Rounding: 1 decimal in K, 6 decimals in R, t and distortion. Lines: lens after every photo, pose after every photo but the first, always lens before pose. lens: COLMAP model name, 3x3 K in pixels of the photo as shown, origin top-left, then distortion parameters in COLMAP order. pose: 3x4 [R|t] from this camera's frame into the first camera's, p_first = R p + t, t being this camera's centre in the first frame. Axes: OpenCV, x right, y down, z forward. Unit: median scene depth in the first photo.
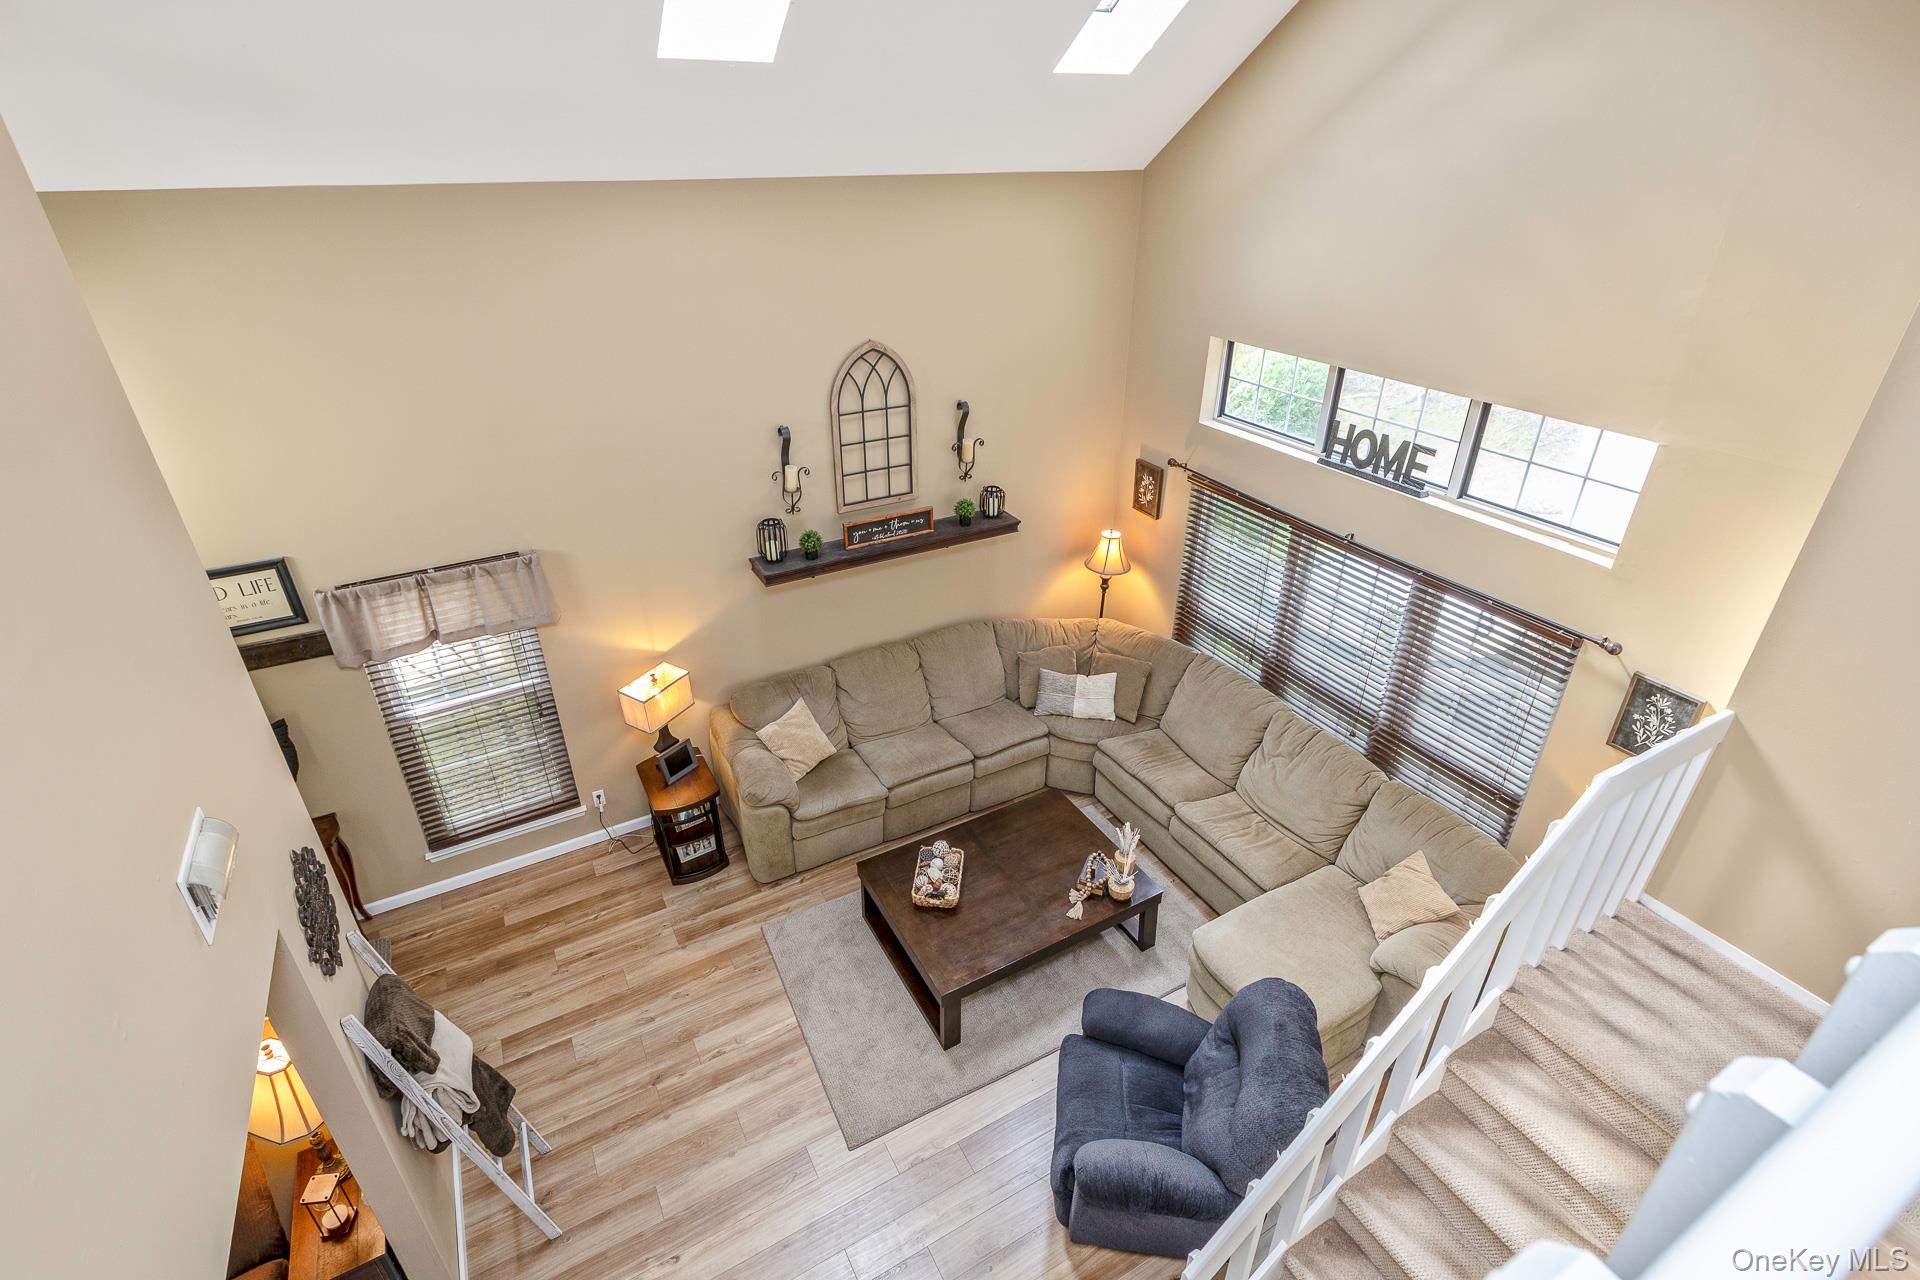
lens RADIAL K [[899.6, 0, 968.1], [0, 899.6, 541.0], [0, 0, 1]] dist [0.000544, -0.000183]
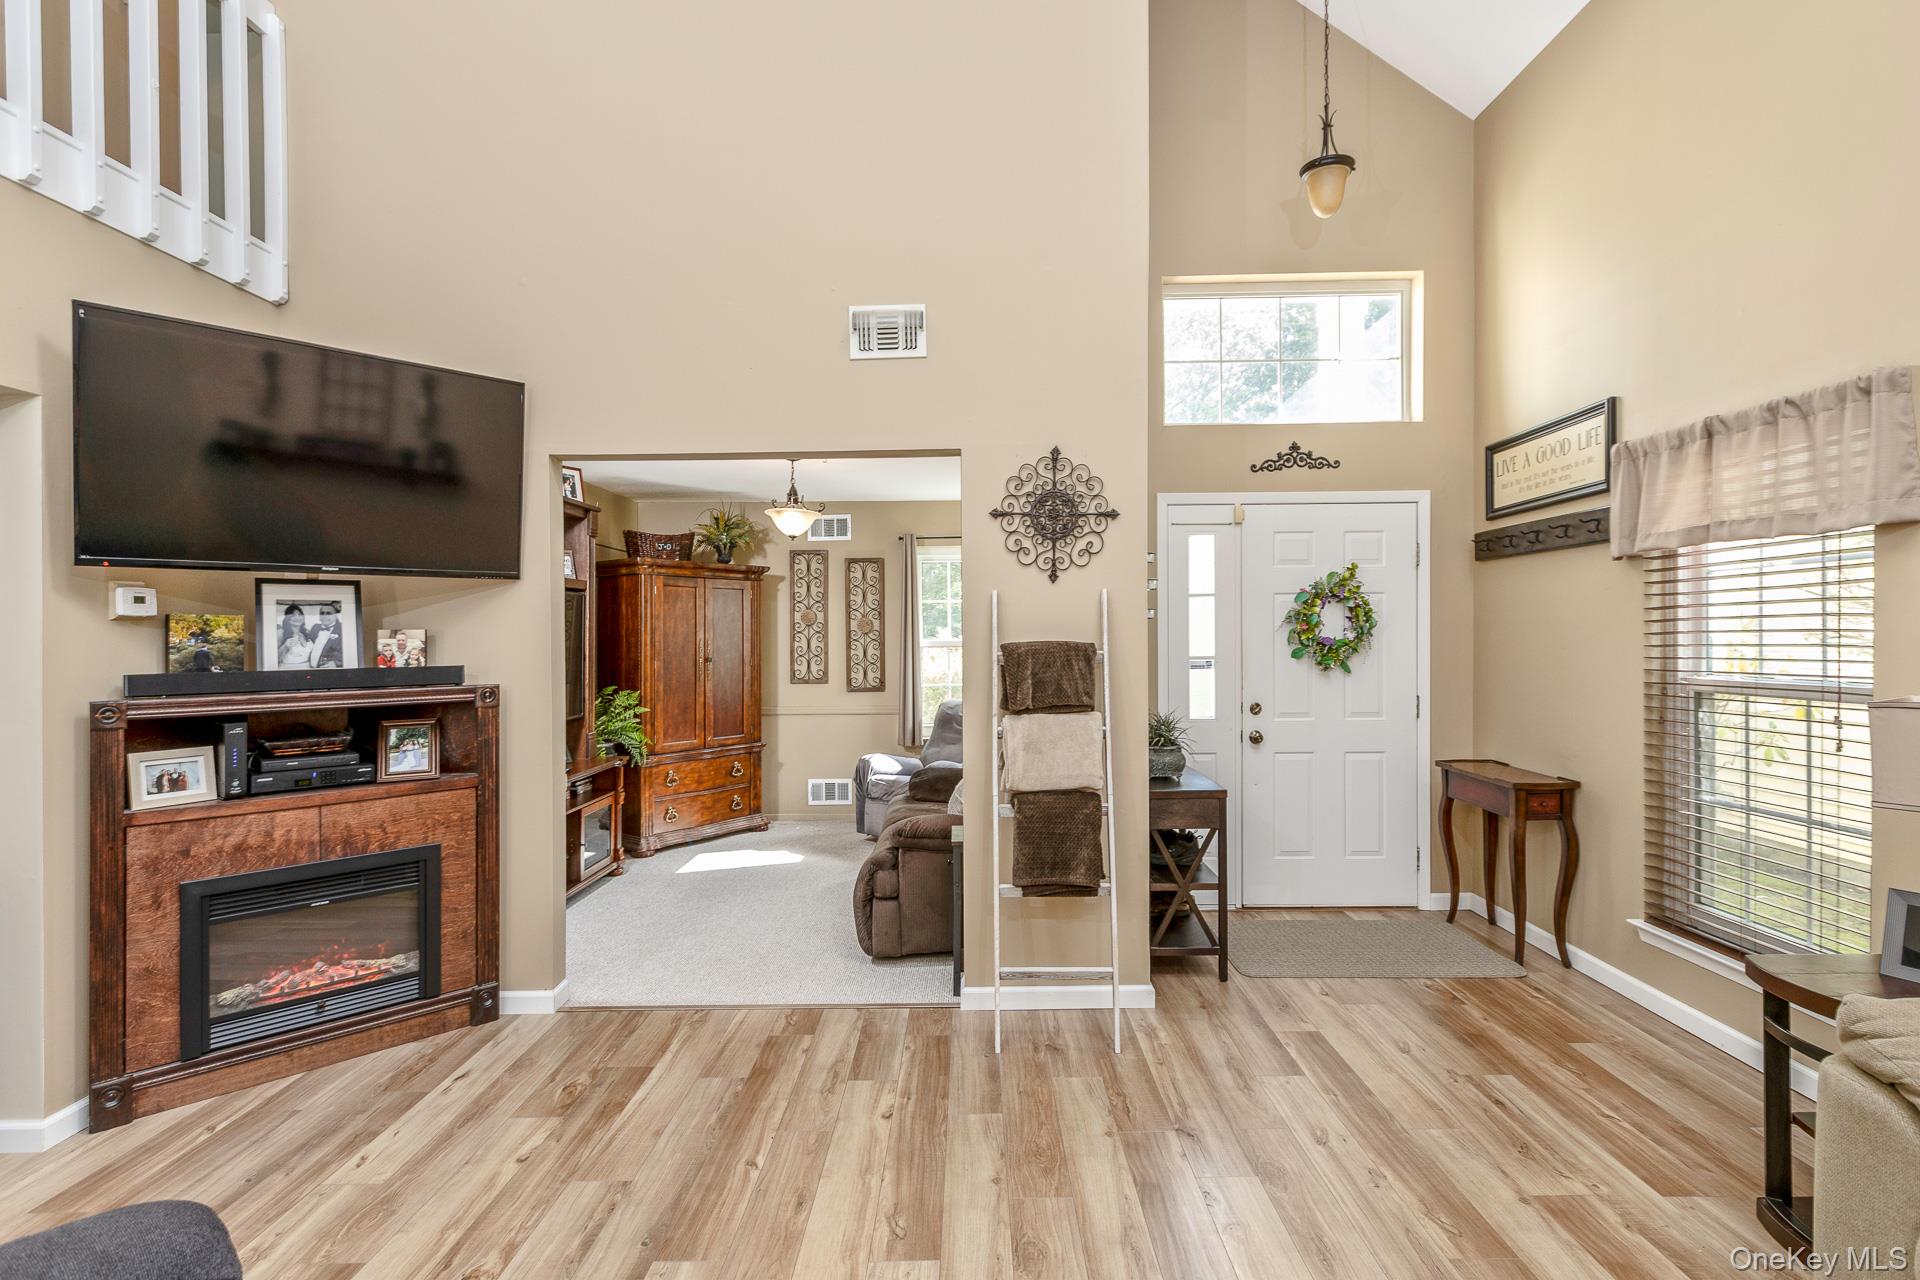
lens RADIAL K [[904.4, 0, 941.1], [0, 904.4, 647.5], [0, 0, 1]] dist [0.012722, -0.000456]
pose [[-0.503696, 0.020179, -0.863645, 0.165055], [-0.339670, 0.914580, 0.219472, 0.189744], [0.794301, 0.403901, -0.453816, 0.774514]]
